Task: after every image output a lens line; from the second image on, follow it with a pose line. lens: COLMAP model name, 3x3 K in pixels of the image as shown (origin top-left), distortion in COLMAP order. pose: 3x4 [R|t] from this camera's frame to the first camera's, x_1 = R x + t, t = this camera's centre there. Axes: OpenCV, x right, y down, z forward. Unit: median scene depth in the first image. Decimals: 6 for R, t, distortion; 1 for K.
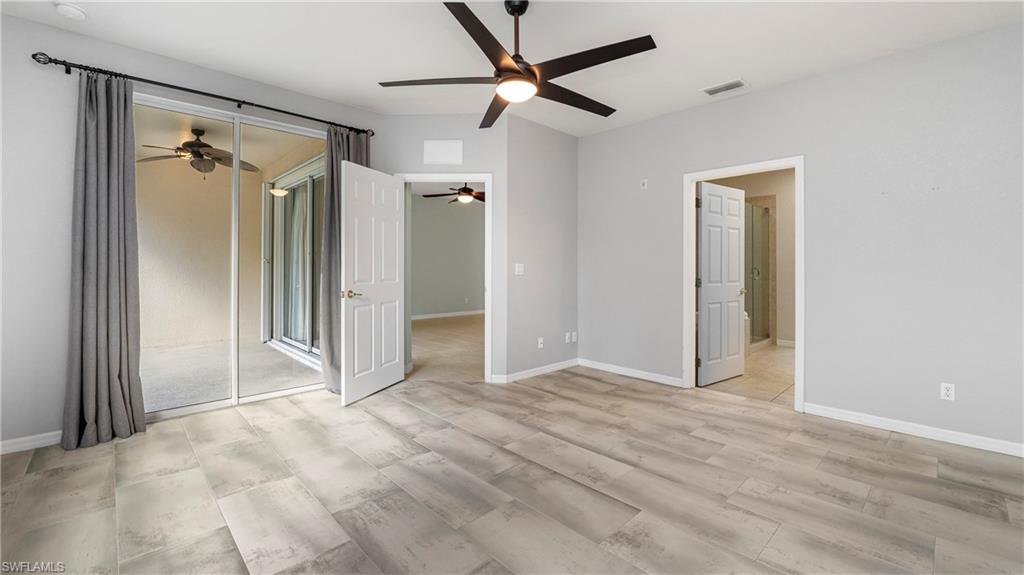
lens RADIAL K [[420.4, 0, 510.9], [0, 420.4, 278.3], [0, 0, 1]] dist [0.002470, 0.000479]
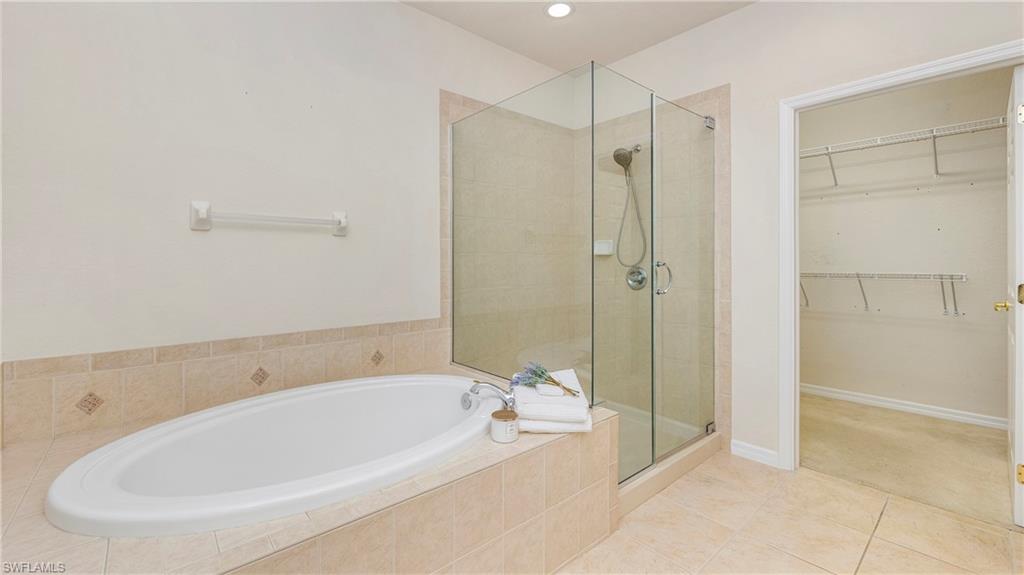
lens RADIAL K [[420.4, 0, 512.9], [0, 420.4, 279.9], [0, 0, 1]] dist [0.002470, 0.000479]
pose [[0.999167, -0.000986, -0.040802, 0.433022], [0.001349, 0.999960, 0.008873, -0.012965], [0.040791, -0.008920, 0.999128, 0.580108]]
